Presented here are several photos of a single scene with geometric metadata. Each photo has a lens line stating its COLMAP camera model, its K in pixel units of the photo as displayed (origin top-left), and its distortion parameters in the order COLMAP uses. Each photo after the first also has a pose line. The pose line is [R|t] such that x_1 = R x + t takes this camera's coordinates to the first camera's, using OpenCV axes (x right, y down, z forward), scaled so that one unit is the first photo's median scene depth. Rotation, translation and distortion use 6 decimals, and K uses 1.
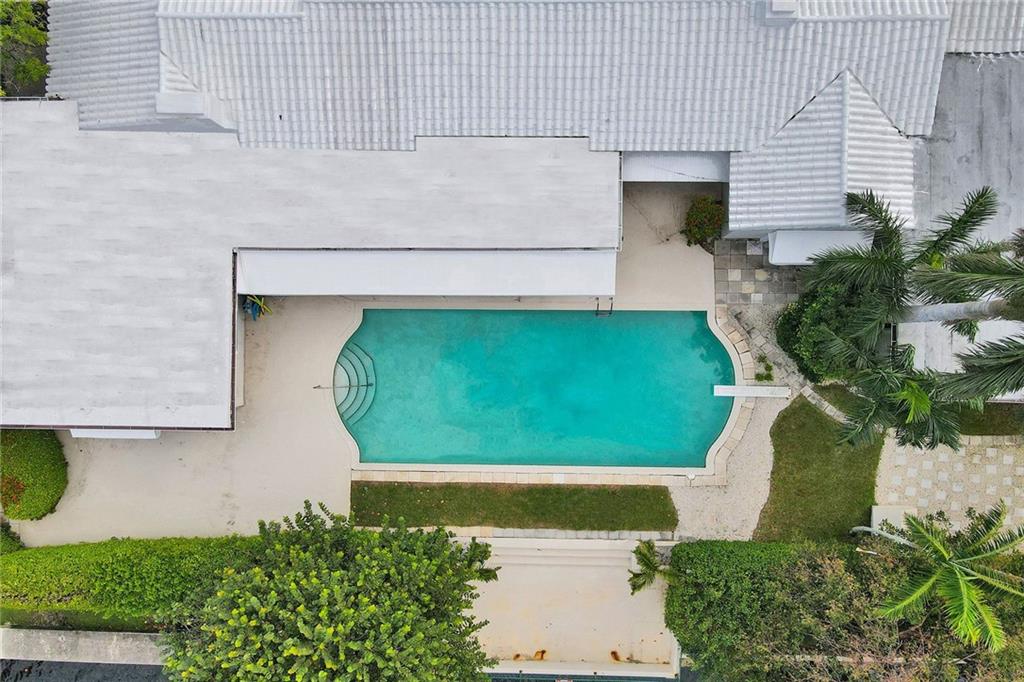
lens RADIAL K [[694.5, 0, 517.4], [0, 694.5, 339.1], [0, 0, 1]] dist [0.016083, -0.003852]
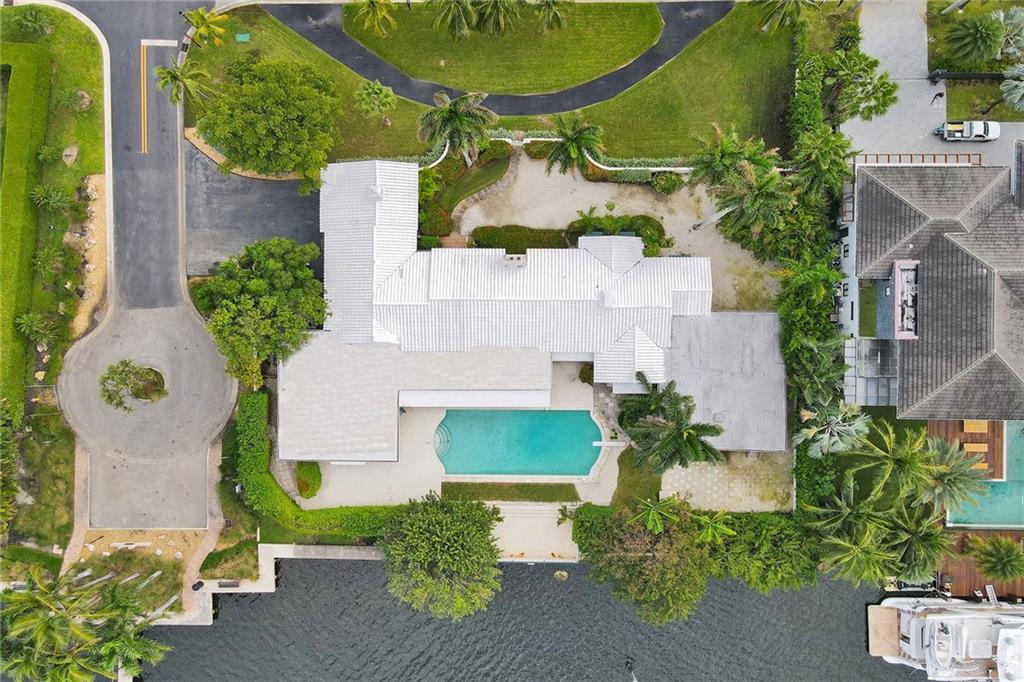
lens RADIAL K [[694.5, 0, 511.8], [0, 694.5, 341.7], [0, 0, 1]] dist [0.016083, -0.003852]
pose [[0.999977, -0.006140, -0.002943, 0.011513], [0.006160, 0.999958, 0.006817, -0.296825], [0.002901, -0.006835, 0.999972, -1.405086]]
